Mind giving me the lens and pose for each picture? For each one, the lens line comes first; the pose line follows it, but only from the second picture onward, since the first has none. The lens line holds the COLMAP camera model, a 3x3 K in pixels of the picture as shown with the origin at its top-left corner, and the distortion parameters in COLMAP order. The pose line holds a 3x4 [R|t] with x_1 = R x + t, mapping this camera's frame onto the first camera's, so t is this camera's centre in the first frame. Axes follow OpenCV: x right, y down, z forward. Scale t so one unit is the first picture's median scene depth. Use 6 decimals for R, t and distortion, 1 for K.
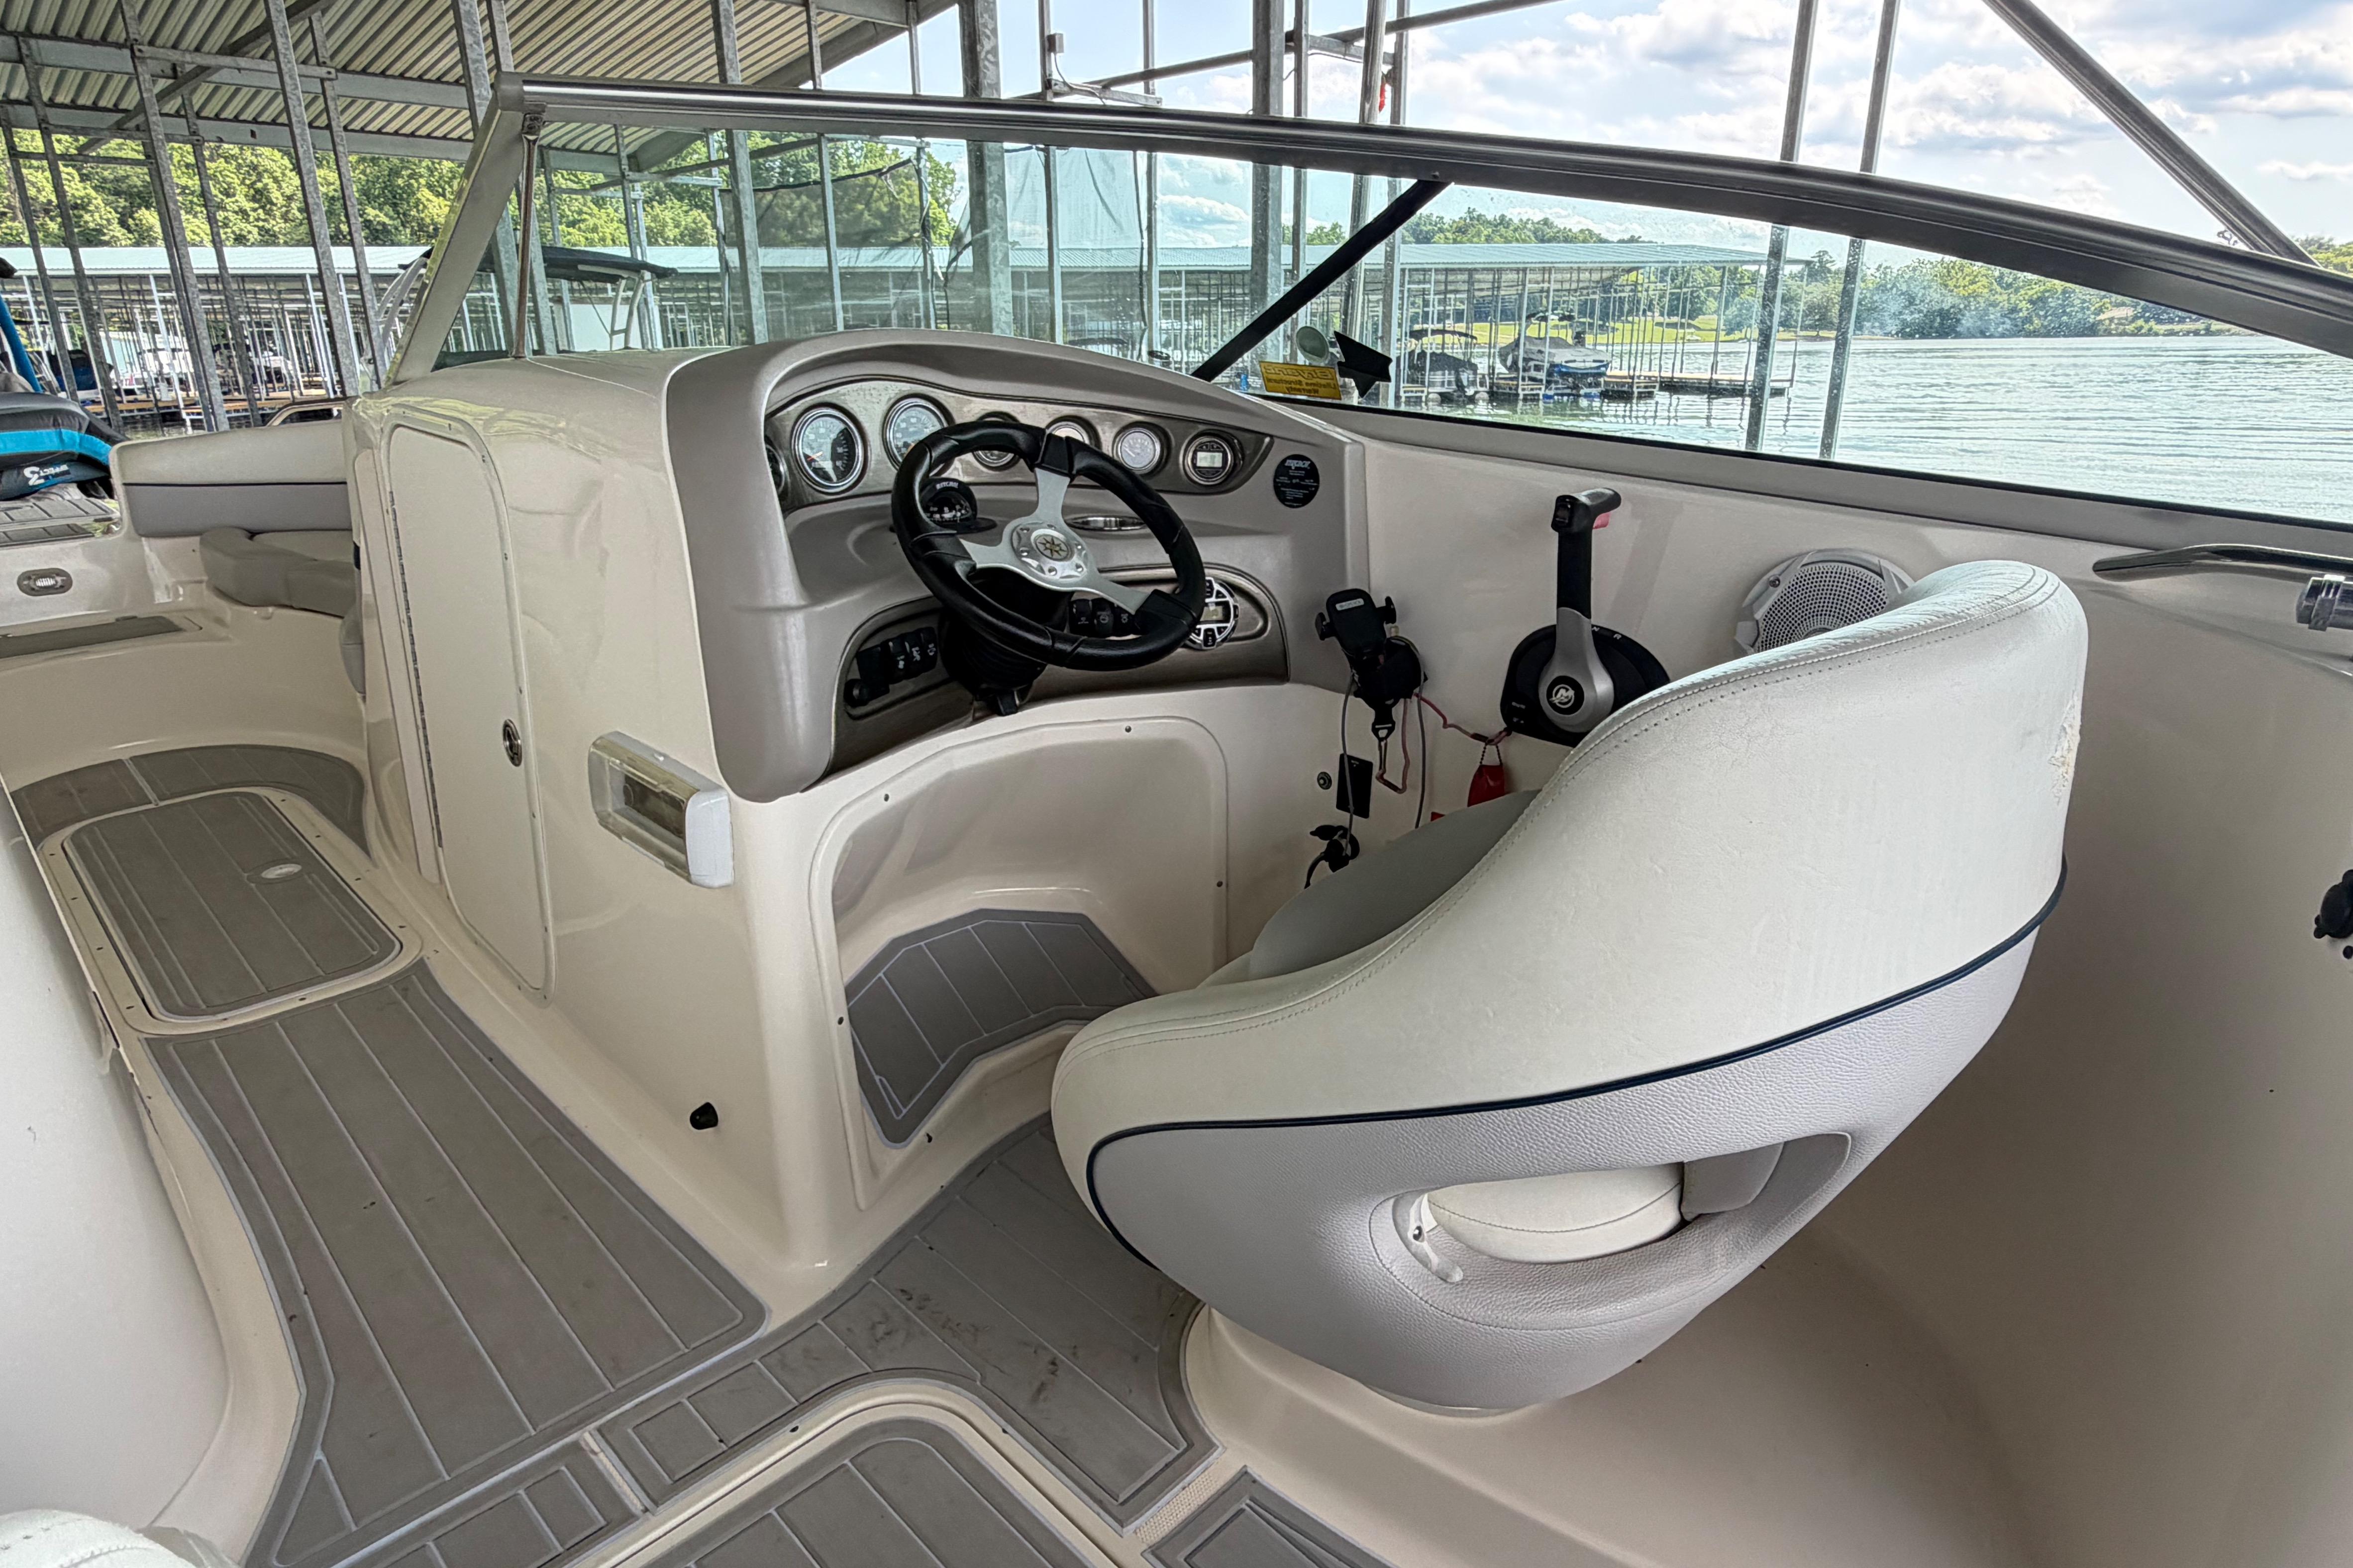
lens RADIAL K [[1325.4, 0, 1169.3], [0, 1325.4, 775.4], [0, 0, 1]] dist [-0.000651, -0.000524]
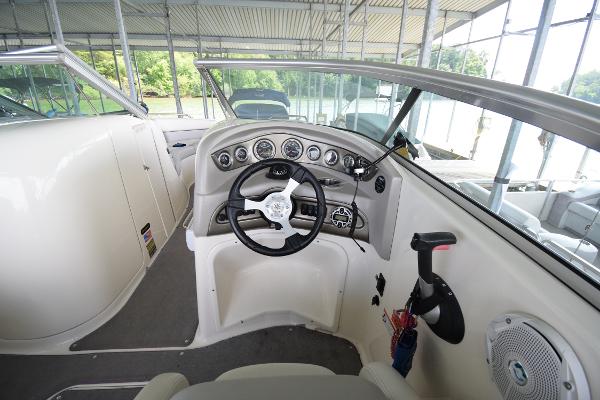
lens RADIAL K [[273.4, 0, 293.9], [0, 273.4, 198.4], [0, 0, 1]] dist [0.013093, -0.000388]
pose [[0.751275, 0.264260, -0.604775, 0.330334], [-0.239482, 0.963038, 0.123311, -0.221578], [0.615008, 0.052192, 0.786792, 0.406135]]
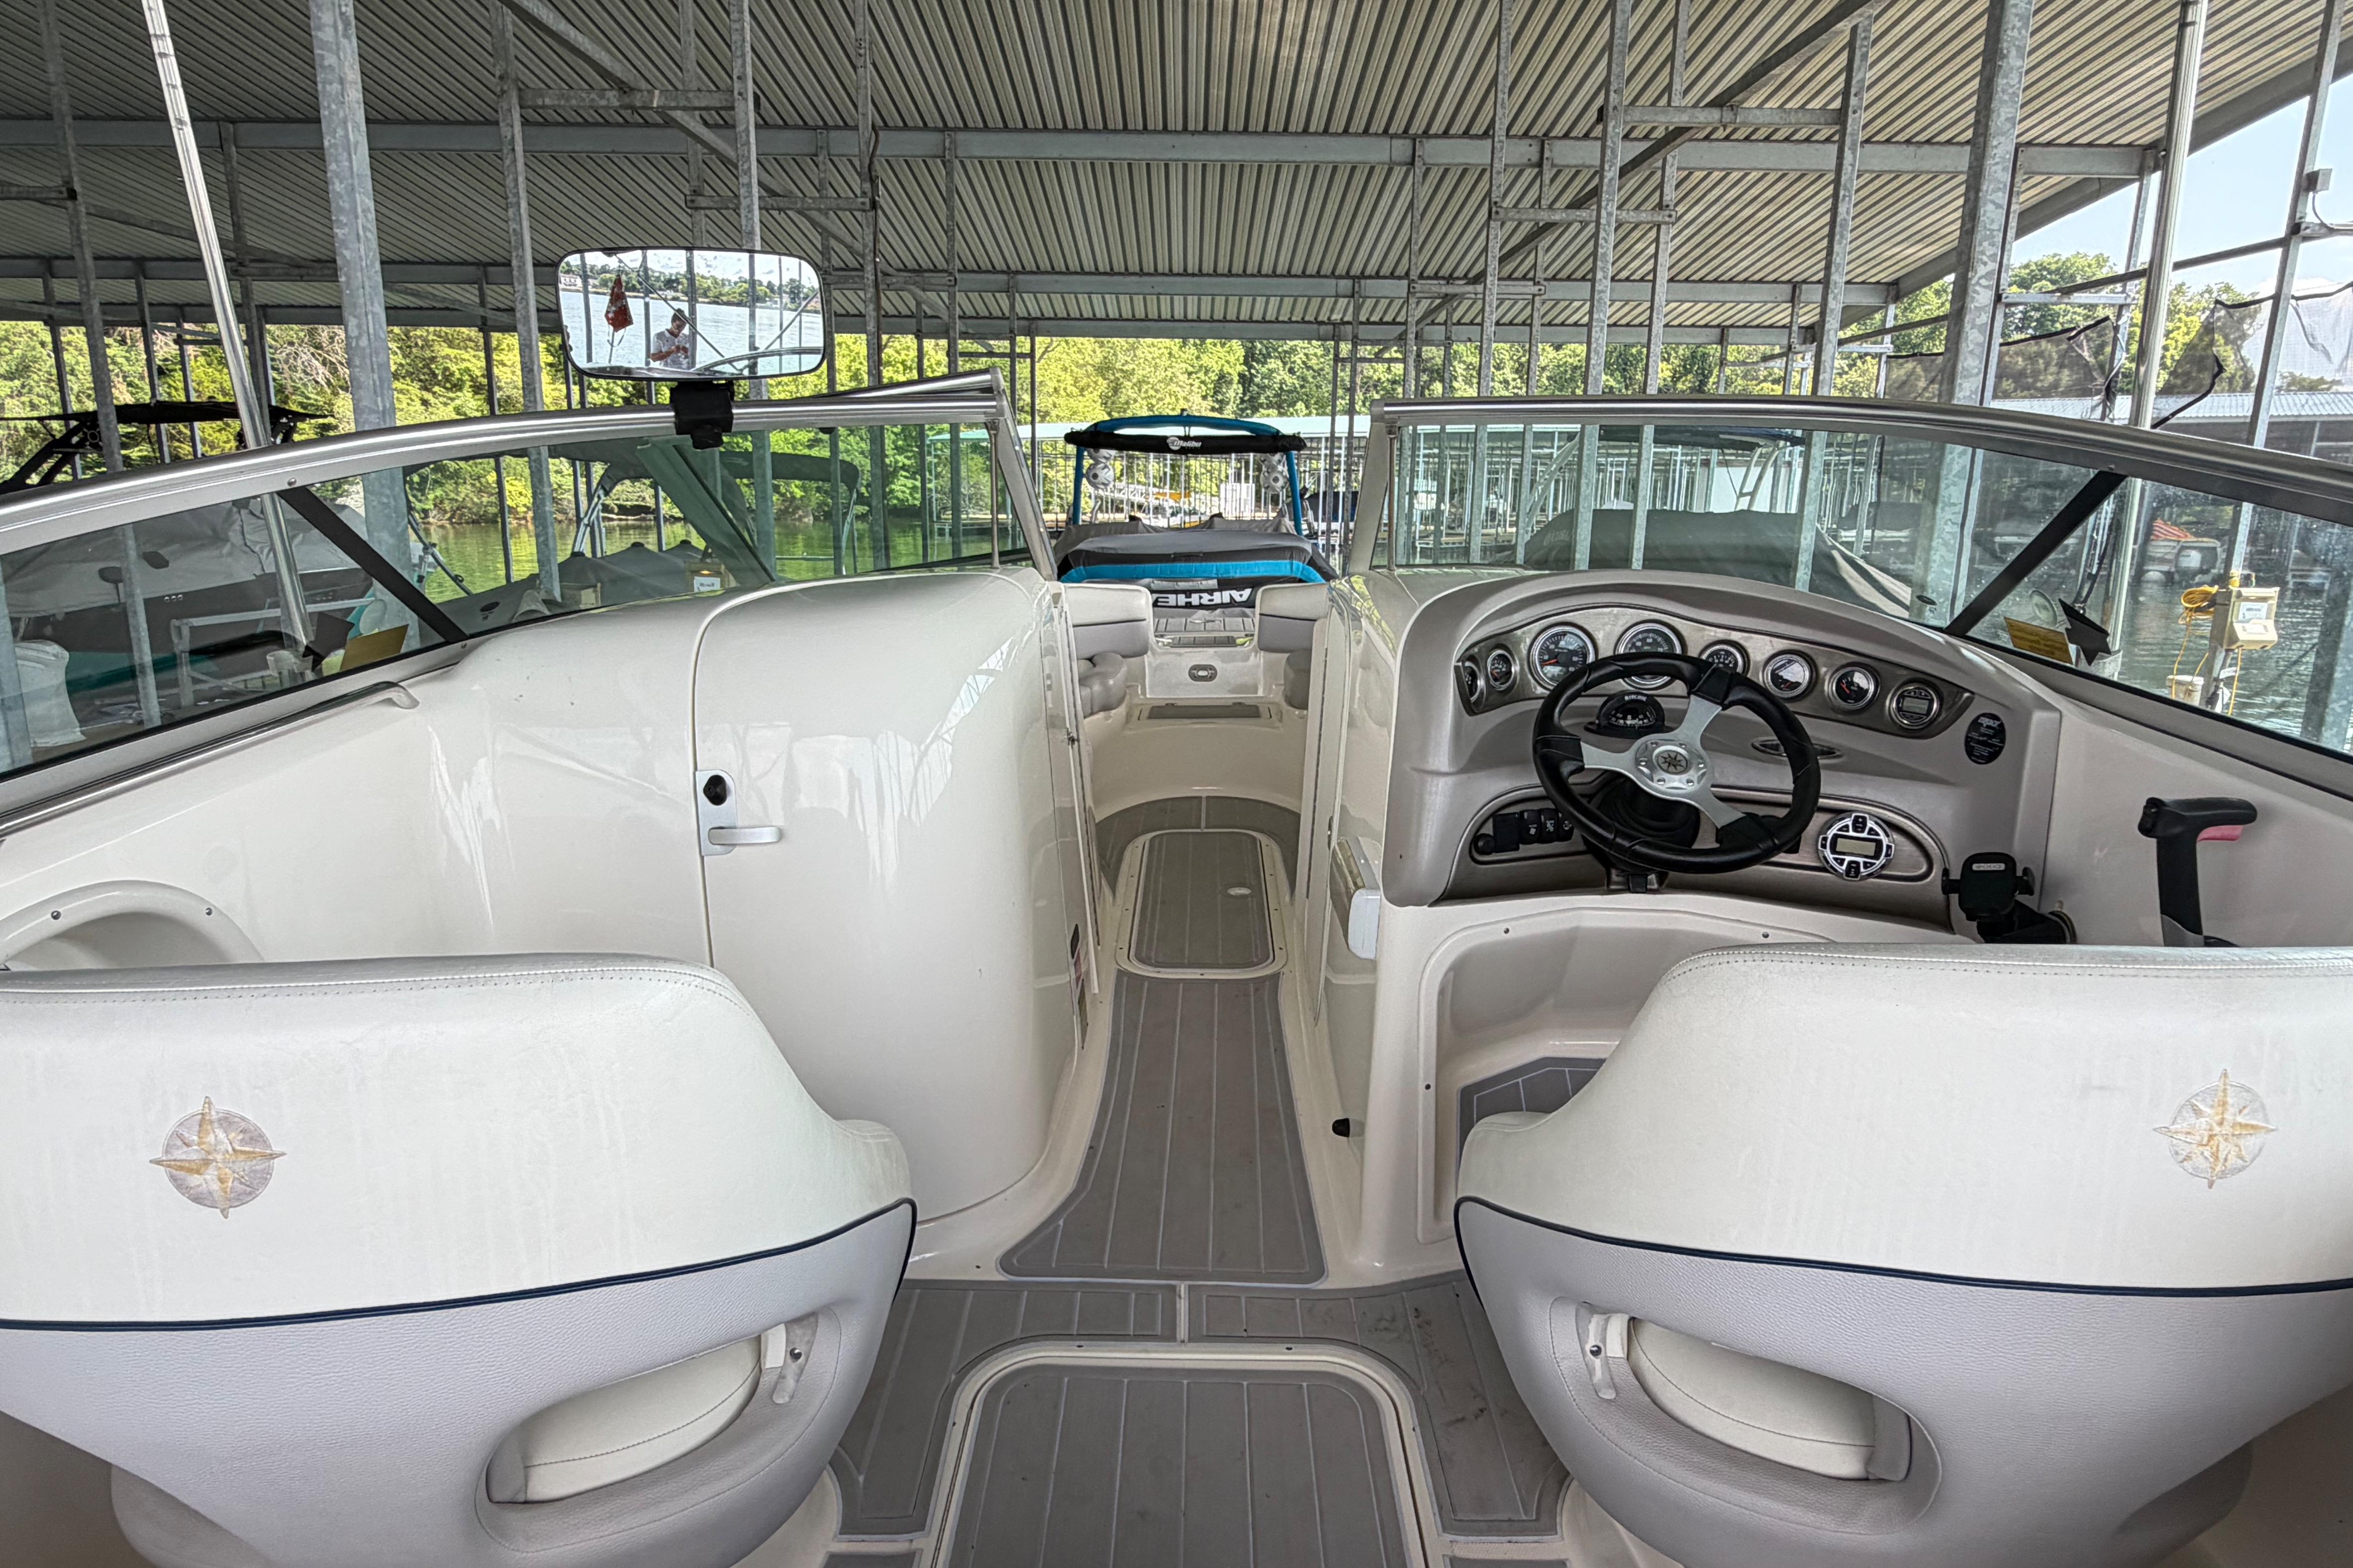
lens RADIAL K [[1325.4, 0, 1178.0], [0, 1325.4, 778.6], [0, 0, 1]] dist [-0.000651, -0.000524]
pose [[0.691658, 0.174540, -0.700817, 0.385180], [-0.245500, 0.969396, -0.000861, -0.041216], [0.679219, 0.172646, 0.713341, -0.130002]]
